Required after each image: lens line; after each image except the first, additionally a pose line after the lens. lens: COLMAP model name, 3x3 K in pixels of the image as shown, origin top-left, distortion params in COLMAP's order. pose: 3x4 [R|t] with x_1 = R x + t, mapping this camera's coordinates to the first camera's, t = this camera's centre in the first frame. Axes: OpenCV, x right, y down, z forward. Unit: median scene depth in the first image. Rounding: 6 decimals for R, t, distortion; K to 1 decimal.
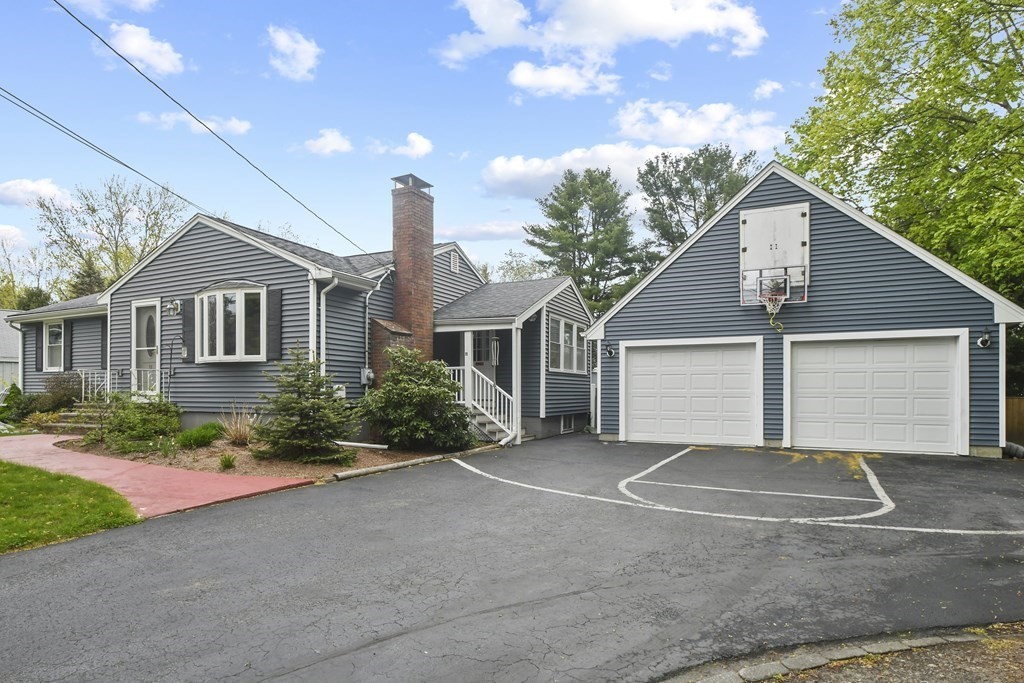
lens RADIAL K [[555.9, 0, 511.7], [0, 555.9, 393.9], [0, 0, 1]] dist [-0.004330, -0.000949]
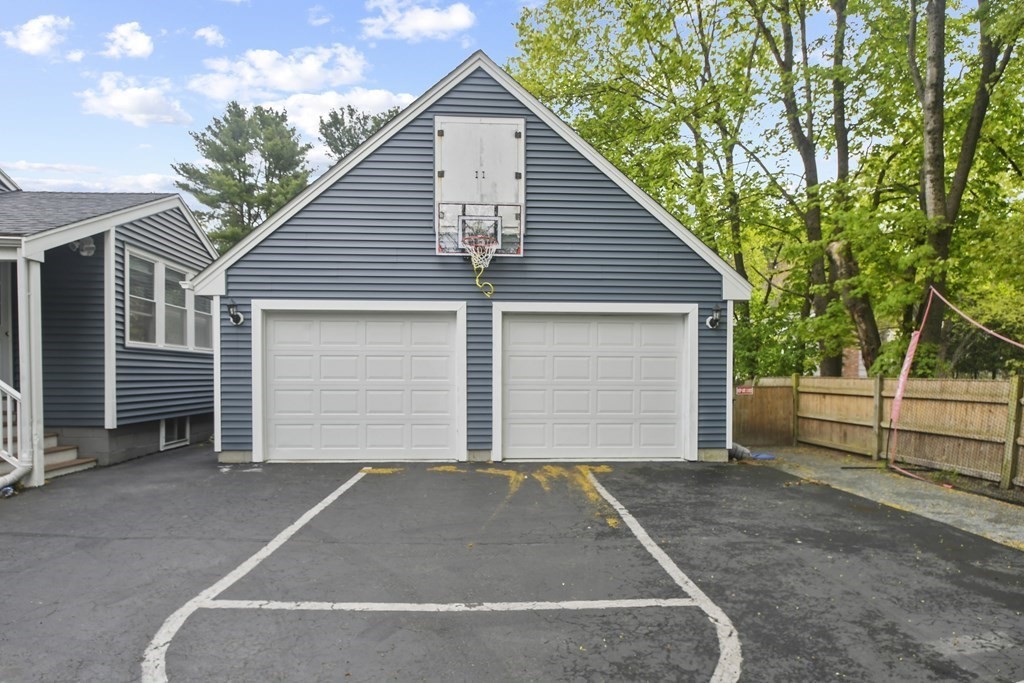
lens RADIAL K [[583.6, 0, 495.0], [0, 583.6, 385.0], [0, 0, 1]] dist [-0.000386, 0.000814]
pose [[0.876944, -0.007662, 0.480531, 0.131806], [0.000963, 0.999899, 0.014185, -0.010986], [-0.480591, -0.011976, 0.876863, 0.339206]]
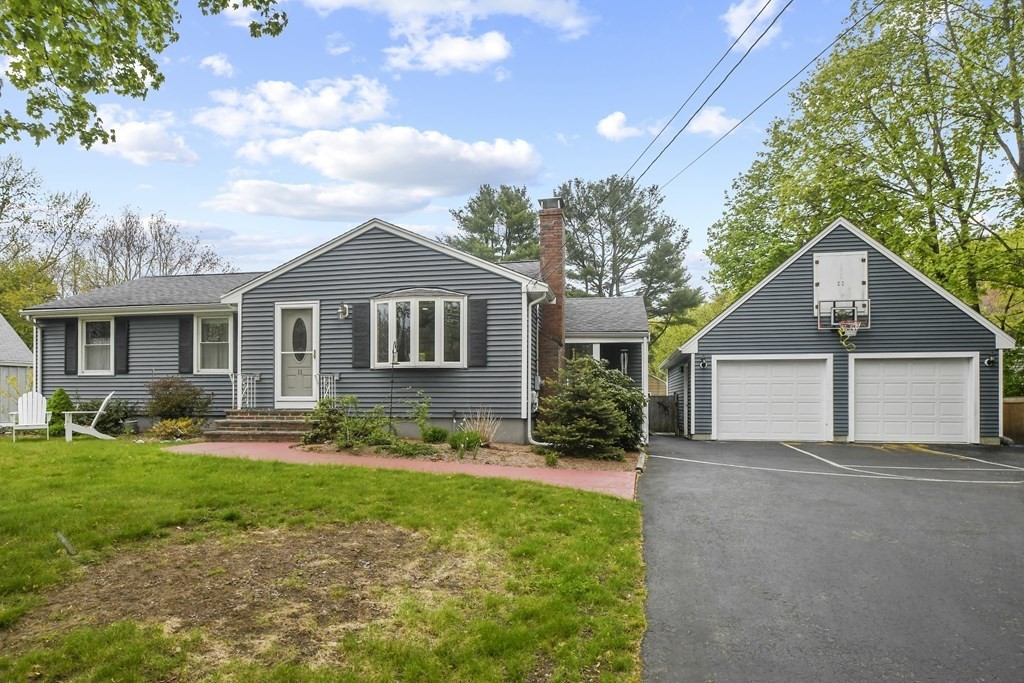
lens RADIAL K [[555.9, 0, 517.0], [0, 555.9, 404.5], [0, 0, 1]] dist [-0.004330, -0.000949]
pose [[0.965320, -0.001856, 0.261063, -0.565805], [0.001531, 0.999998, 0.001449, 0.008090], [-0.261065, -0.000999, 0.965321, -0.031066]]
